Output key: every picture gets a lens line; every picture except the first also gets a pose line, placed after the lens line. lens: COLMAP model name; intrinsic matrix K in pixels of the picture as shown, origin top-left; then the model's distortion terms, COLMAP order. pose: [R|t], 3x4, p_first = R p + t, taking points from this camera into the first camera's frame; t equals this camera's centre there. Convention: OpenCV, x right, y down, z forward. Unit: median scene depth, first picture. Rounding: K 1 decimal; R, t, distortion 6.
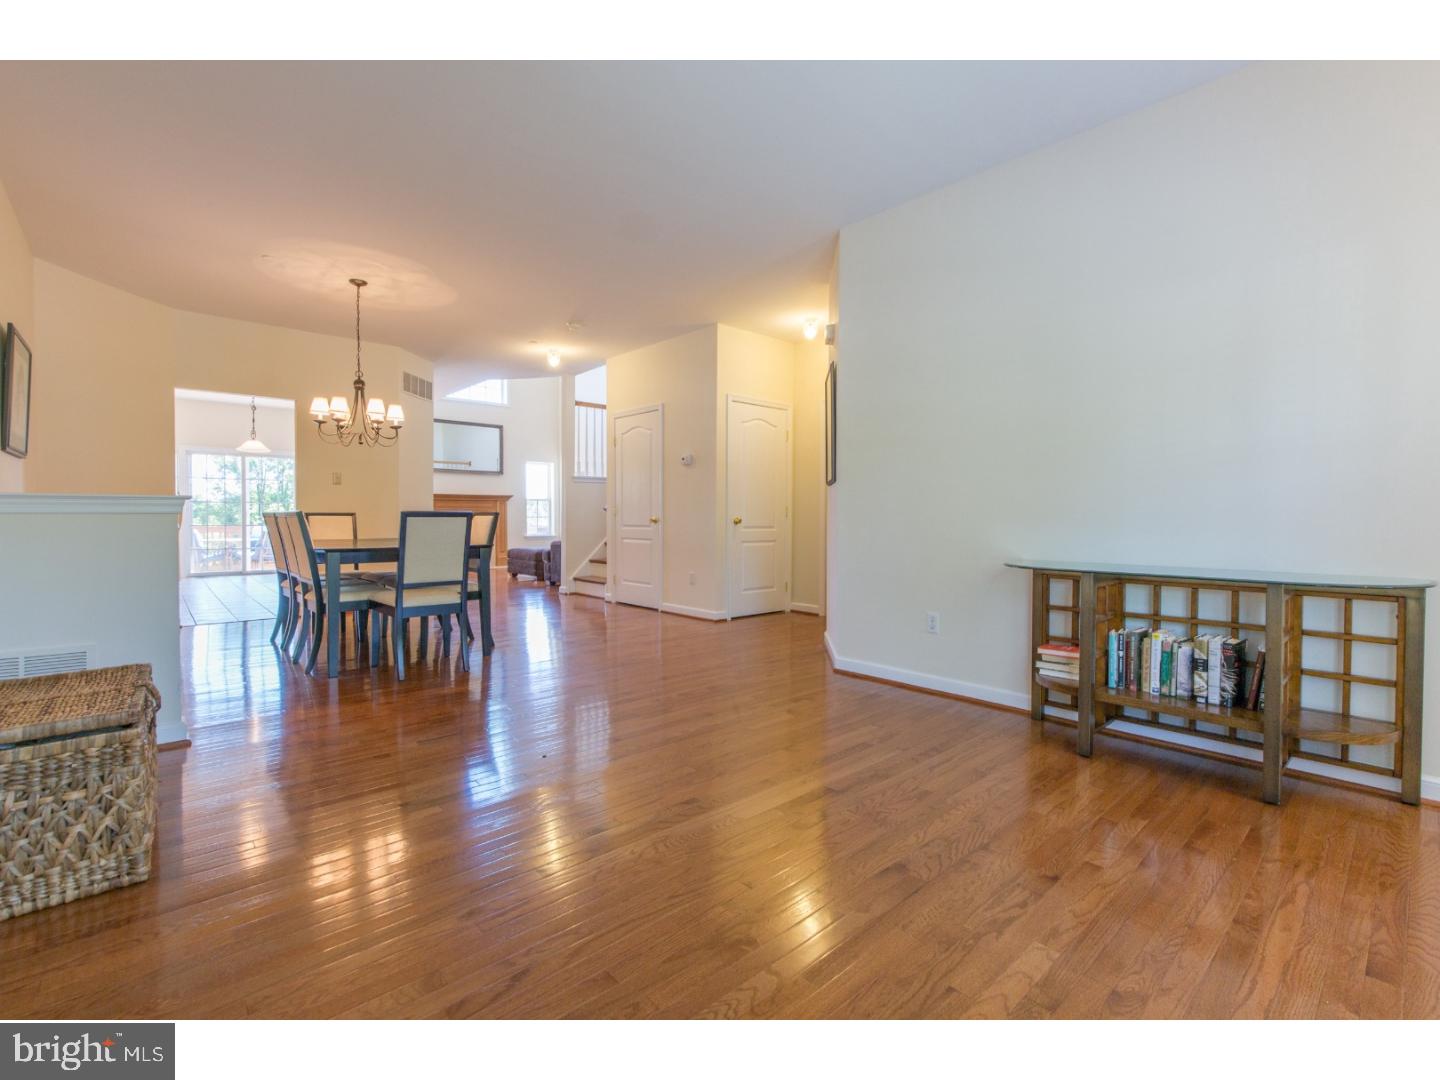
lens RADIAL K [[653.5, 0, 724.9], [0, 653.5, 529.1], [0, 0, 1]] dist [0.002321, -0.000635]
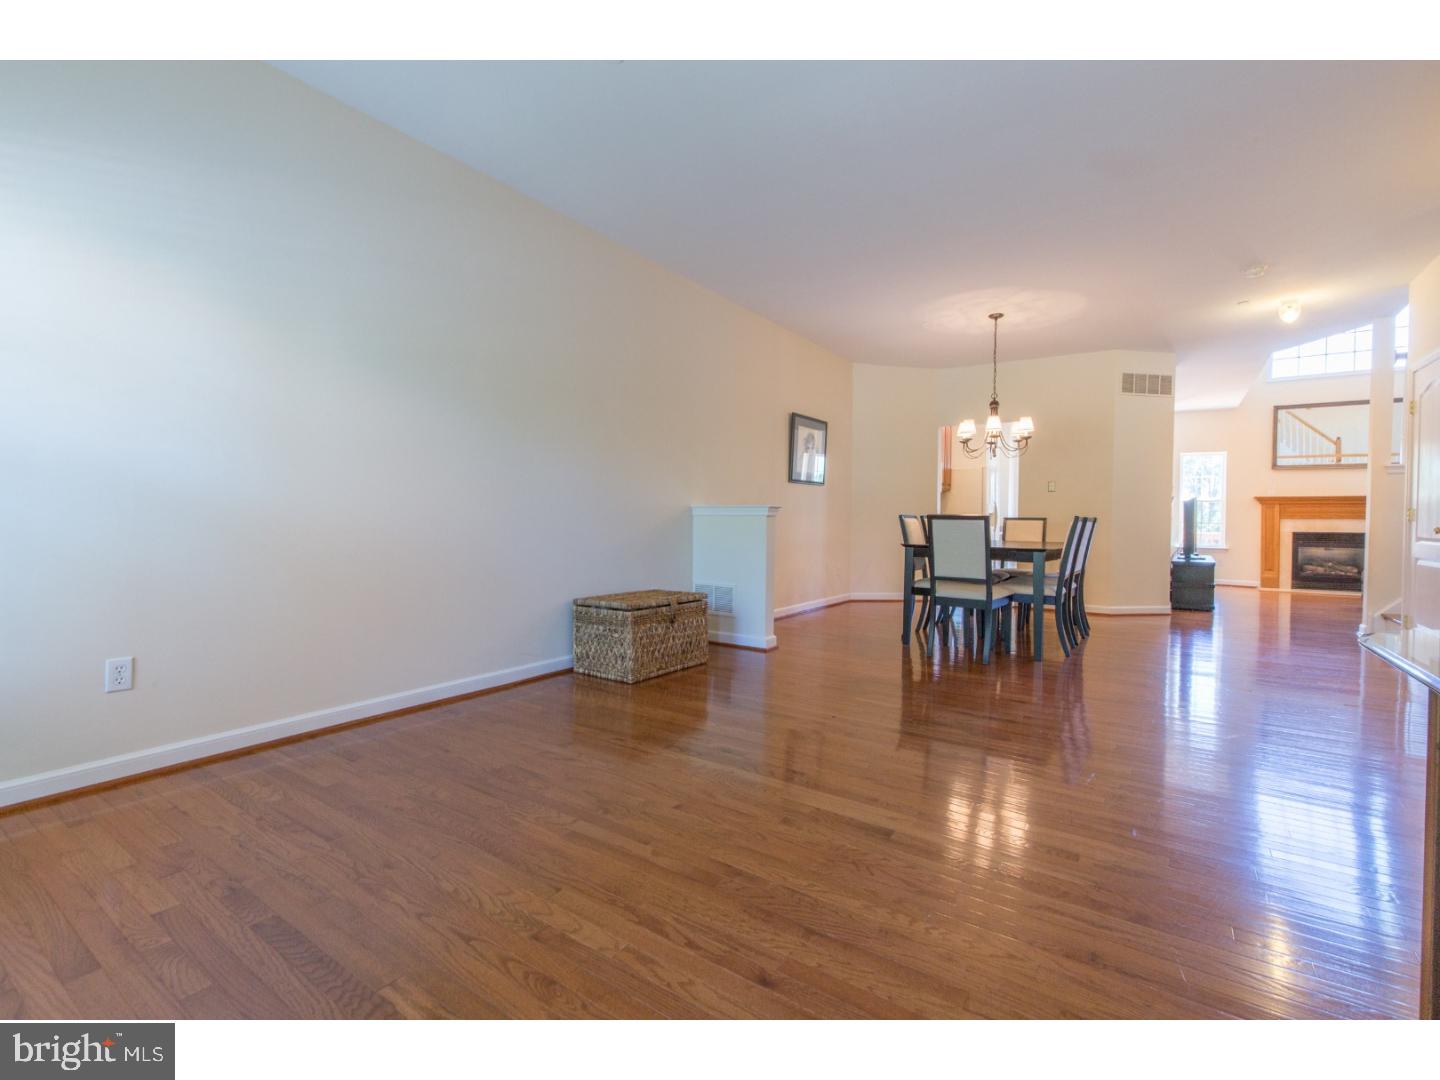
lens RADIAL K [[653.5, 0, 724.0], [0, 653.5, 536.4], [0, 0, 1]] dist [0.002321, -0.000635]
pose [[0.227593, 0.029966, -0.973295, 0.452806], [-0.029243, 0.999286, 0.023928, -0.004488], [0.973317, 0.023016, 0.228307, 0.280487]]
